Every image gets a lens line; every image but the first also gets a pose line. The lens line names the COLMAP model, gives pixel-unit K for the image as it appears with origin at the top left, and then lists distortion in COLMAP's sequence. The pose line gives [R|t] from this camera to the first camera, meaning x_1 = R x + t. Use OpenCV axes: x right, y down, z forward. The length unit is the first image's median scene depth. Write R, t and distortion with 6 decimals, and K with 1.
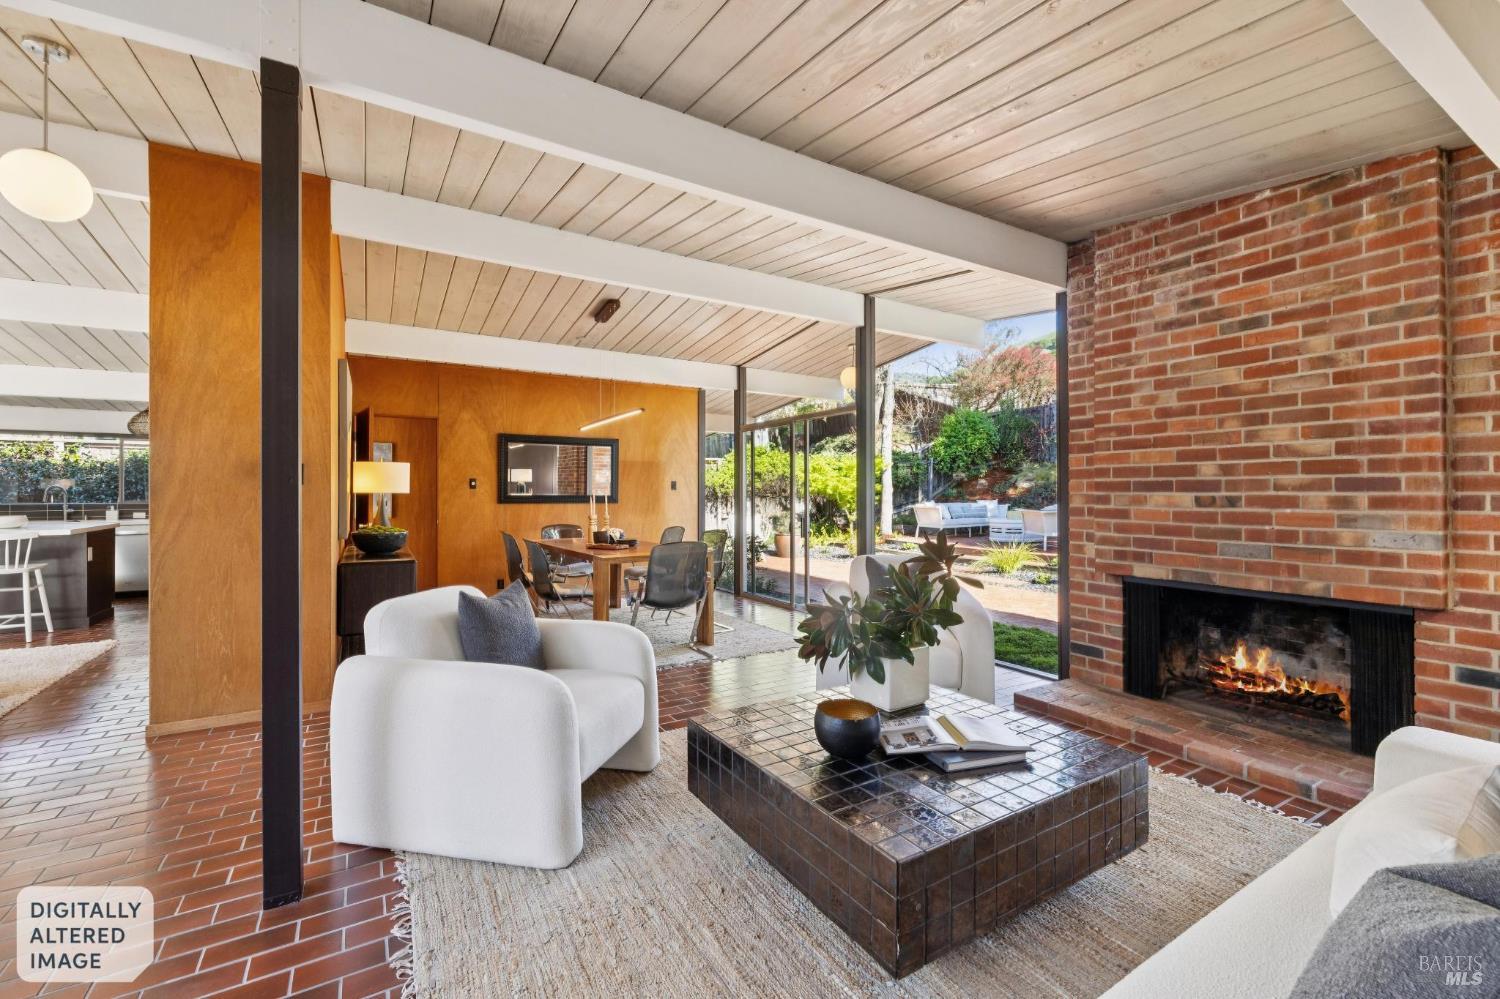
lens RADIAL K [[628.3, 0, 746.7], [0, 628.3, 490.7], [0, 0, 1]] dist [-0.001988, 0.000125]
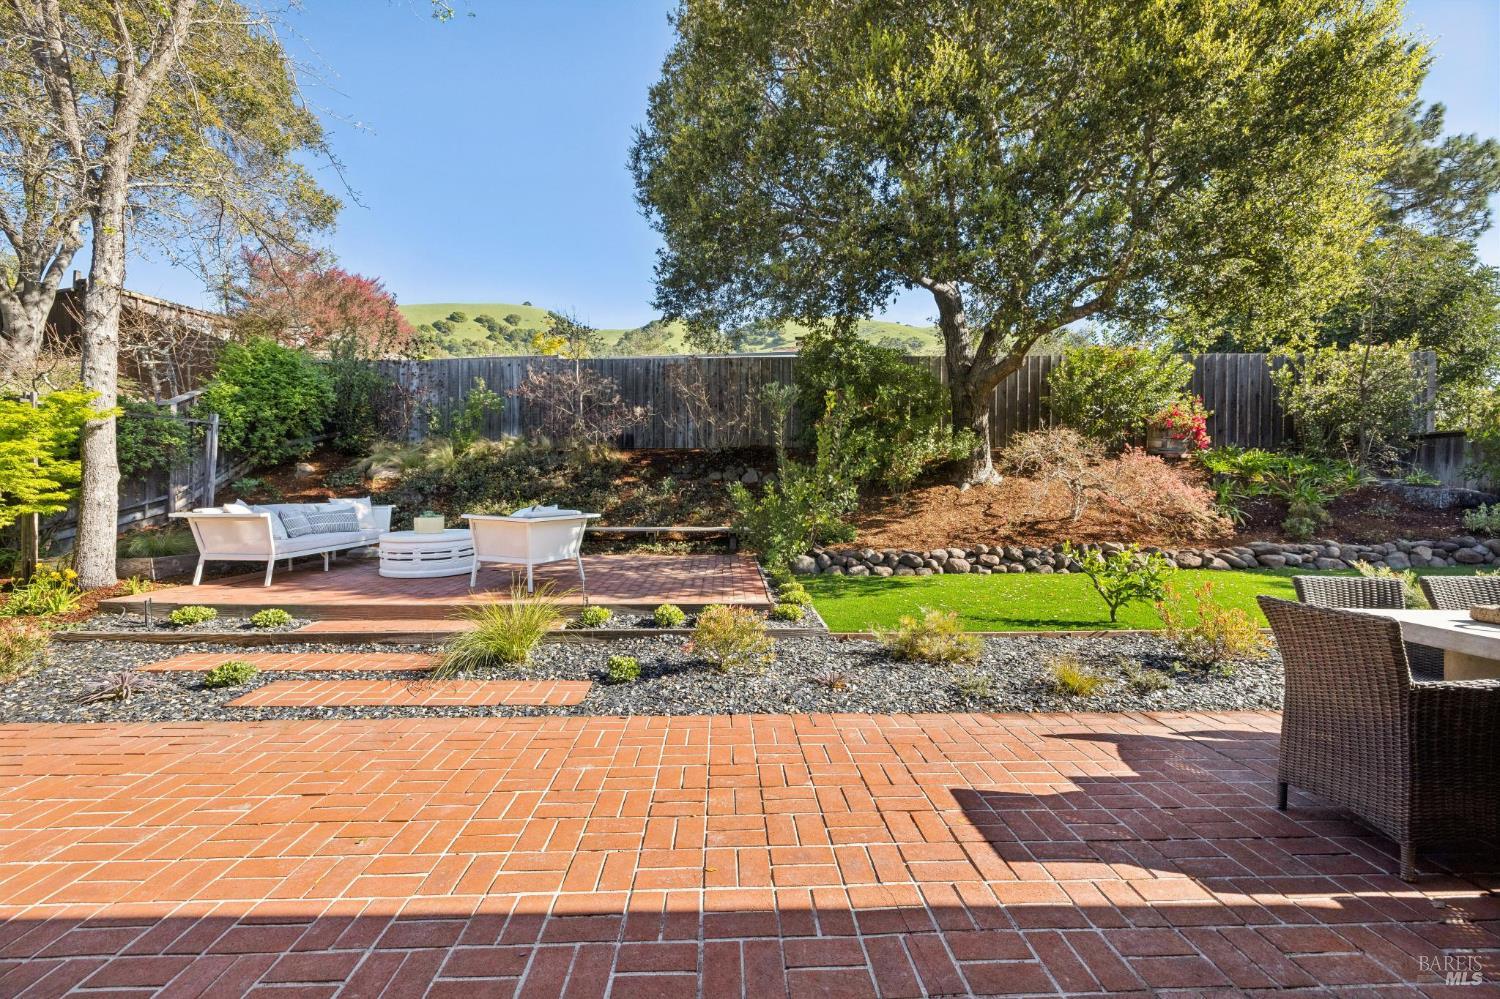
lens RADIAL K [[628.3, 0, 750.2], [0, 628.3, 492.7], [0, 0, 1]] dist [-0.001988, 0.000125]
pose [[0.480156, -0.000848, 0.877183, 0.299956], [-0.007365, 0.999960, 0.004998, 0.020189], [-0.877152, -0.008860, 0.480131, 1.890820]]
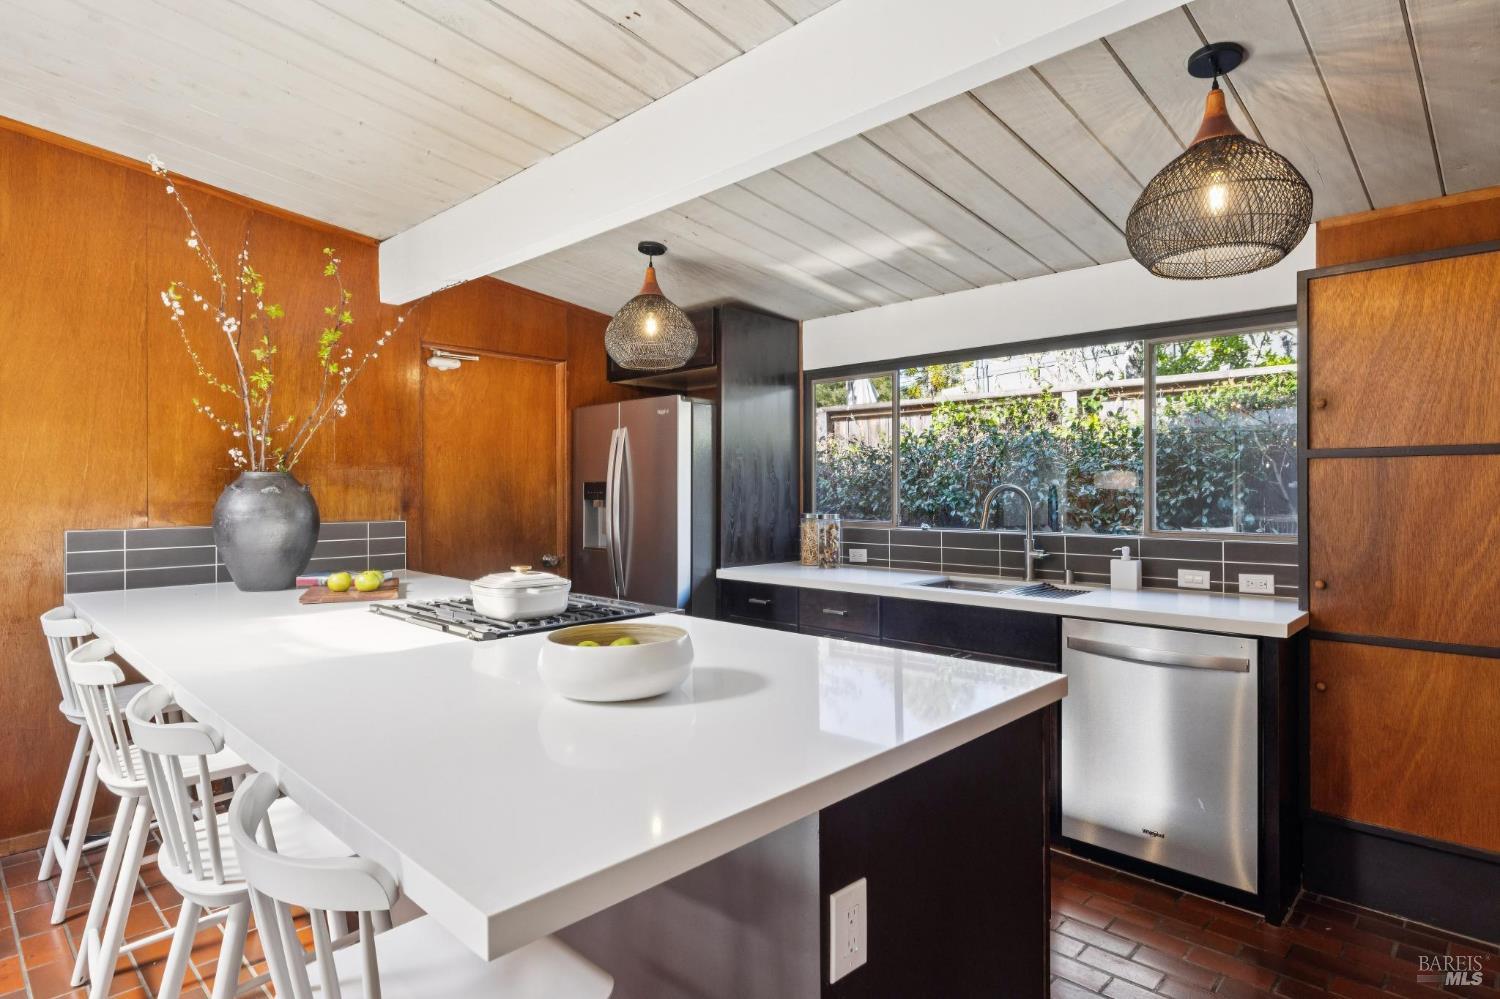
lens RADIAL K [[812.2, 0, 753.2], [0, 812.2, 497.5], [0, 0, 1]] dist [0.000579, 0.002606]
pose [[0.258567, 0.006026, -0.965974, -1.528123], [0.005442, 0.999956, 0.007695, -0.011678], [0.965978, -0.007247, 0.258523, 1.643609]]
